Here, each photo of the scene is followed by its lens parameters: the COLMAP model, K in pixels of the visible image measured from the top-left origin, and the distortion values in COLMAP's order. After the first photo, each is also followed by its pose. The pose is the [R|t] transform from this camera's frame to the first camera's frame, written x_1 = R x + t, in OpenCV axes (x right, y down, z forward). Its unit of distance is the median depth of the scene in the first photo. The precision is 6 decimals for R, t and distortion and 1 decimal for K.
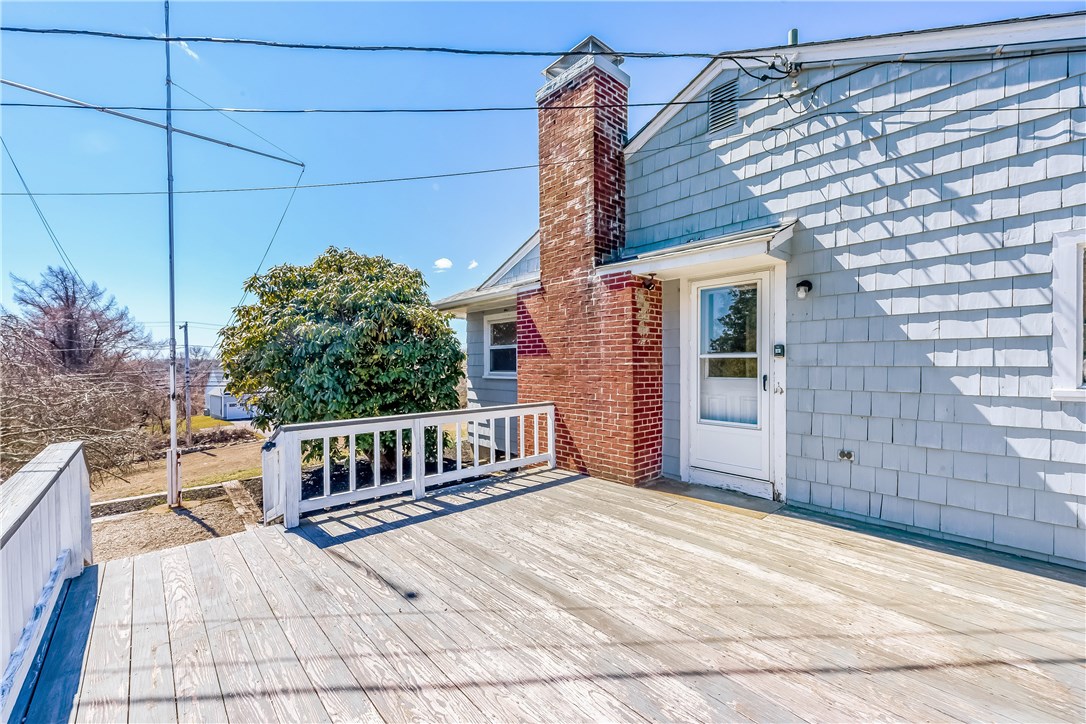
lens RADIAL K [[445.3, 0, 542.2], [0, 445.3, 368.9], [0, 0, 1]] dist [0.000981, -0.000001]
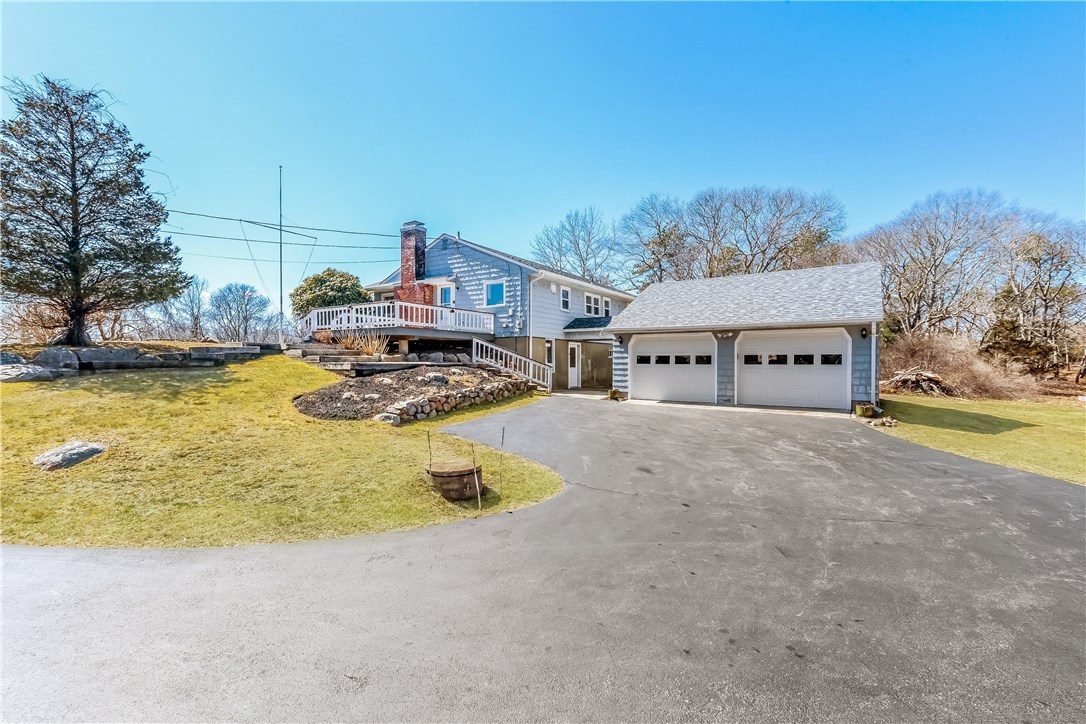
lens RADIAL K [[478.1, 0, 546.7], [0, 478.1, 360.2], [0, 0, 1]] dist [0.002416, 0.000669]
pose [[0.968599, 0.009733, 0.248439, 0.191921], [-0.008365, 0.999943, -0.006560, 0.458399], [-0.248489, 0.004276, 0.968625, -3.171532]]
